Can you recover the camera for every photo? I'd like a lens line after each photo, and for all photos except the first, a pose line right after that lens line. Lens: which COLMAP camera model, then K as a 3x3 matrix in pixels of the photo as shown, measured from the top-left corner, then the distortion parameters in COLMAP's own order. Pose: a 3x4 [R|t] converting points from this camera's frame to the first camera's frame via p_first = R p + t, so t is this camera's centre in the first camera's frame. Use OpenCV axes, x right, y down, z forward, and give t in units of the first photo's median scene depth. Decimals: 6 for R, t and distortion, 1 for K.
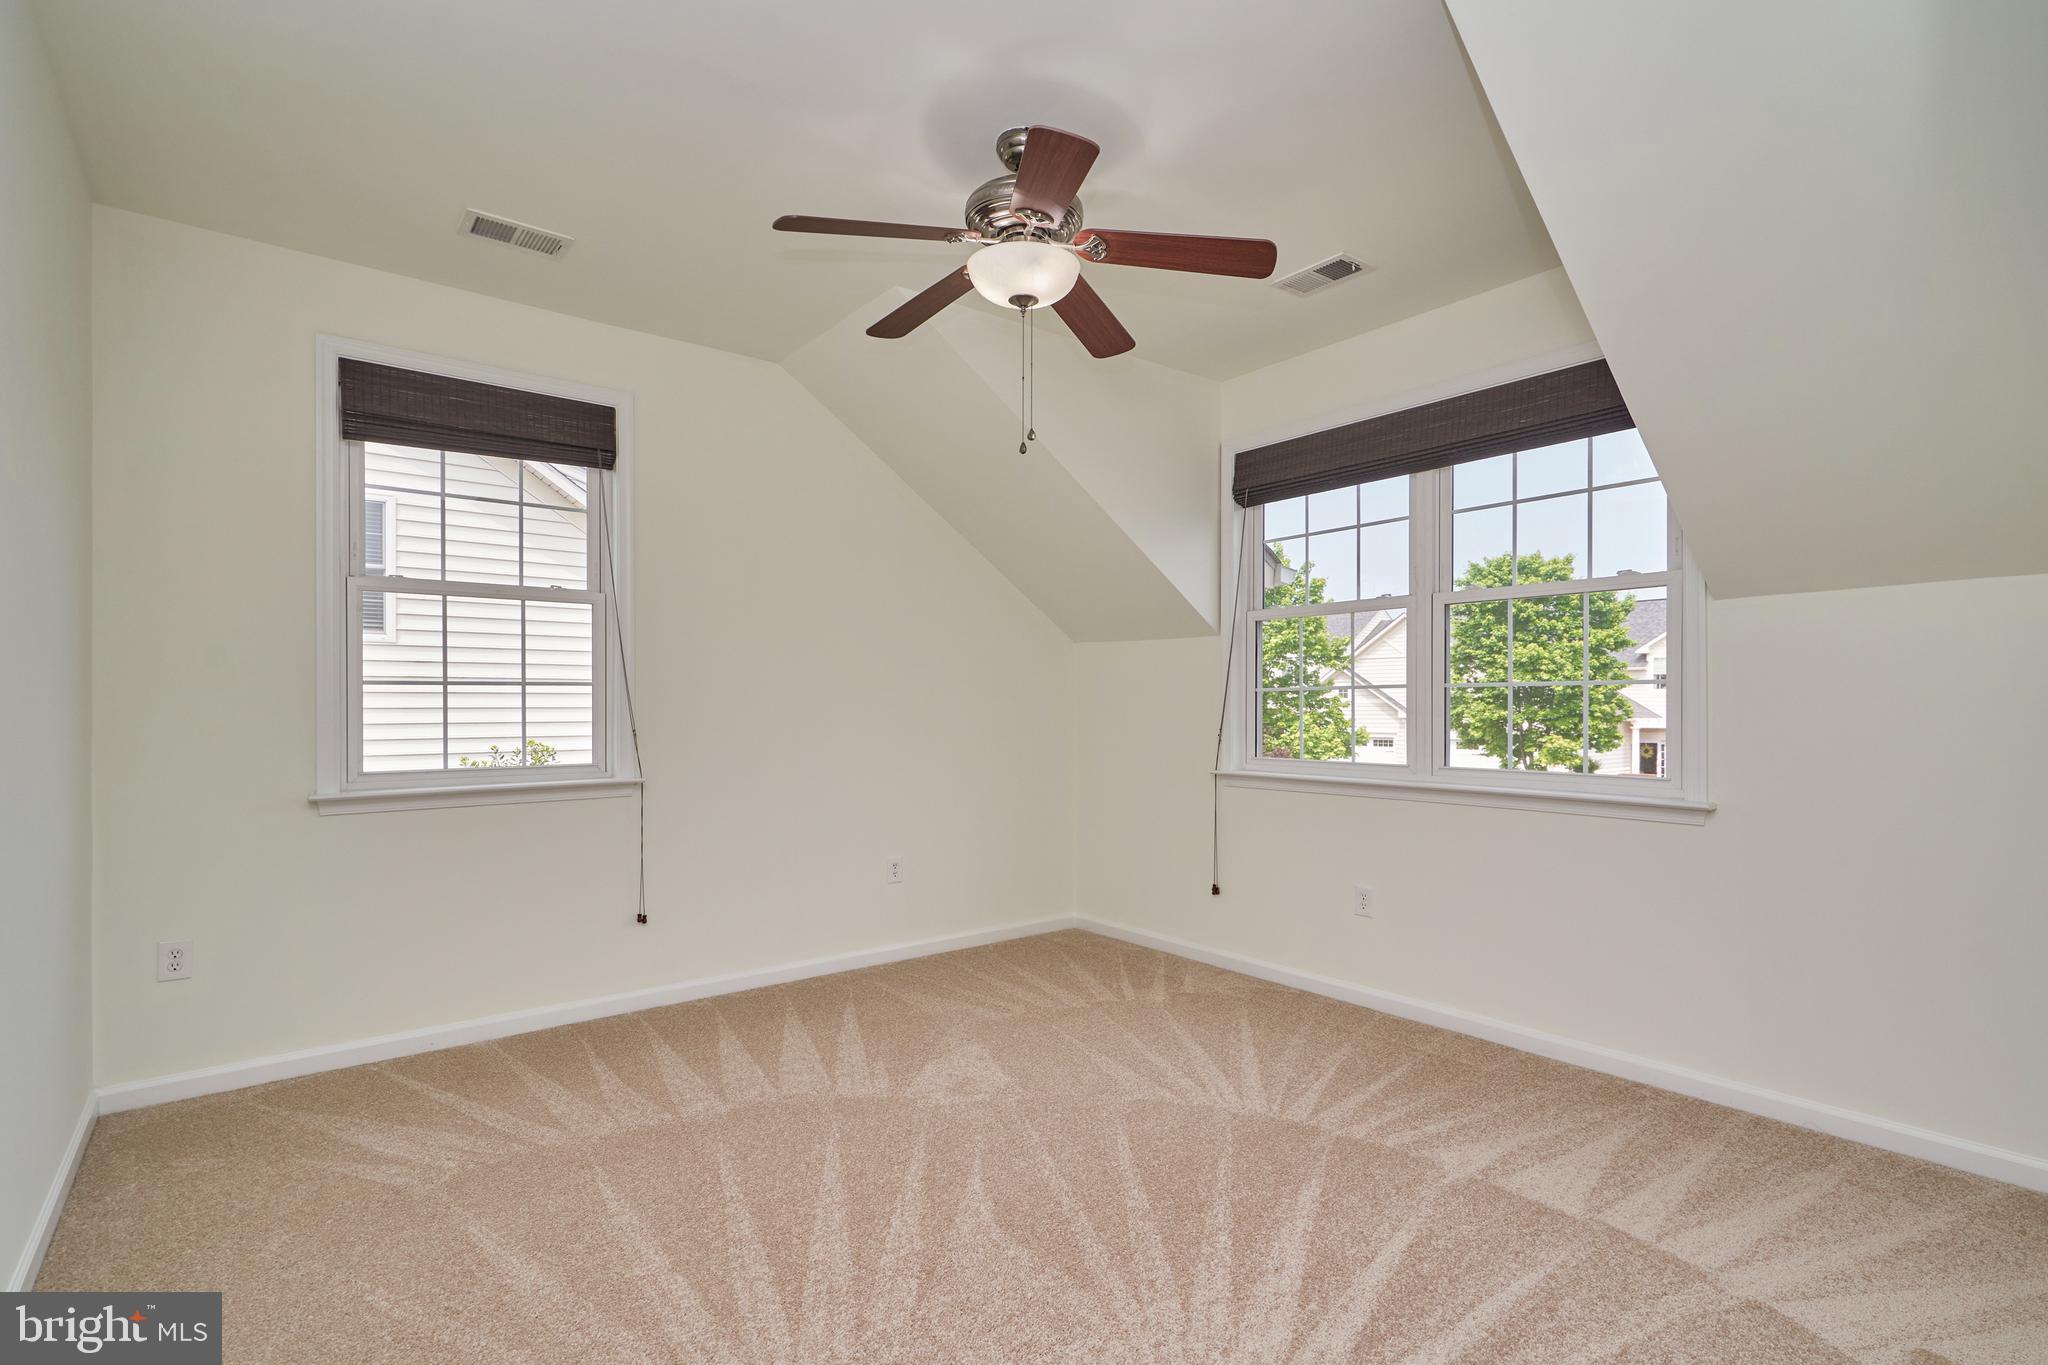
lens RADIAL K [[957.3, 0, 1025.3], [0, 957.3, 718.3], [0, 0, 1]] dist [-0.000084, 0.000704]
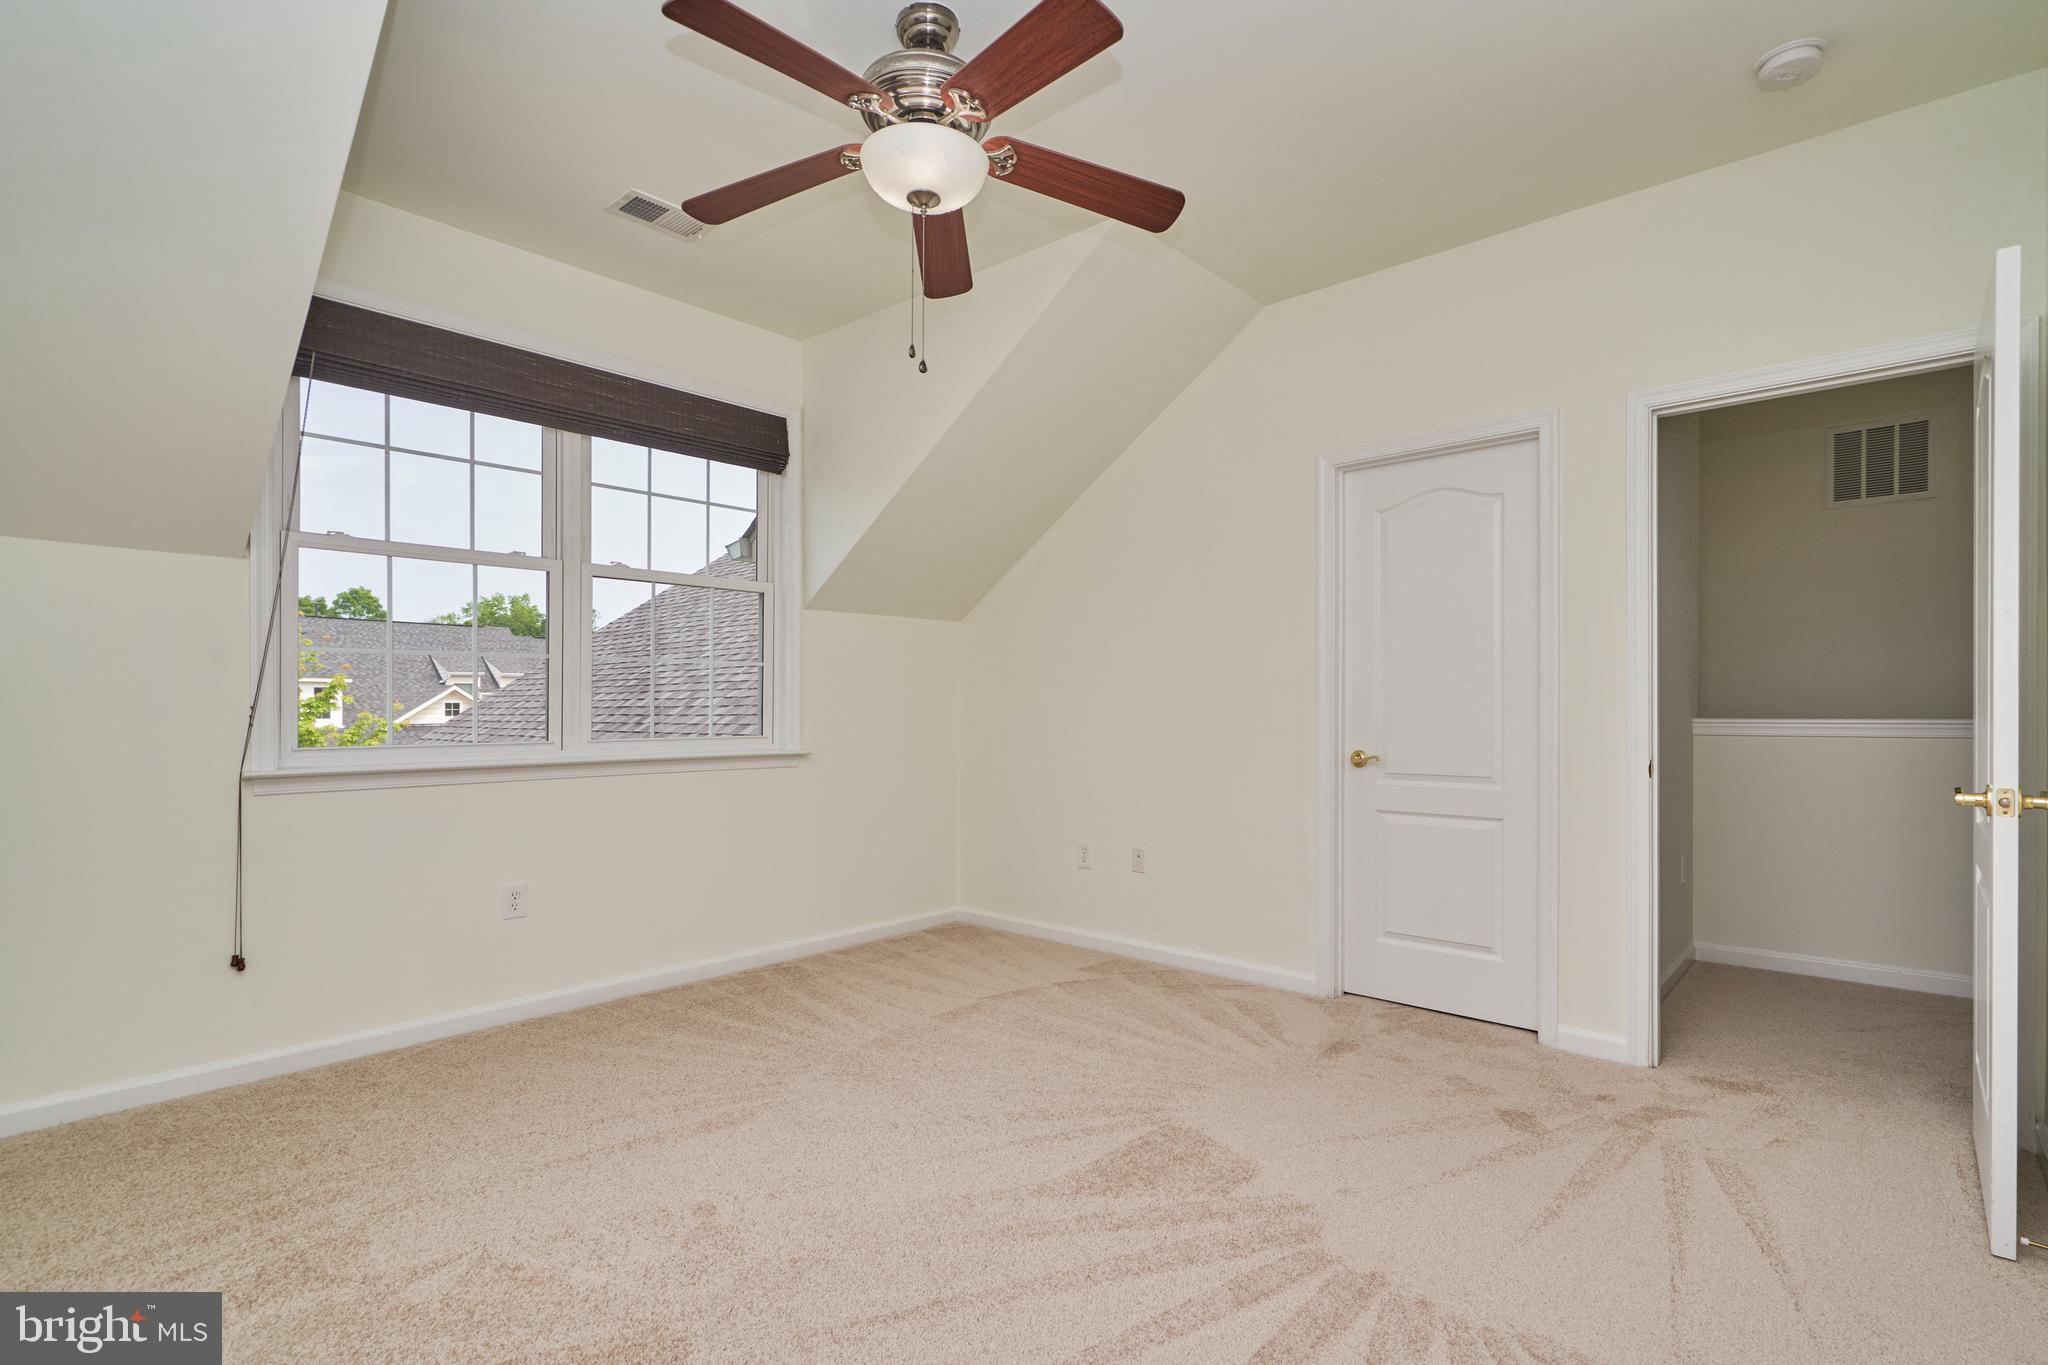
lens RADIAL K [[957.3, 0, 1025.3], [0, 957.3, 718.3], [0, 0, 1]] dist [-0.000084, 0.000704]
pose [[-0.154947, -0.020667, 0.987707, -0.640831], [0.004978, 0.999752, 0.021699, 0.009415], [-0.987910, 0.008279, -0.154805, 0.746260]]
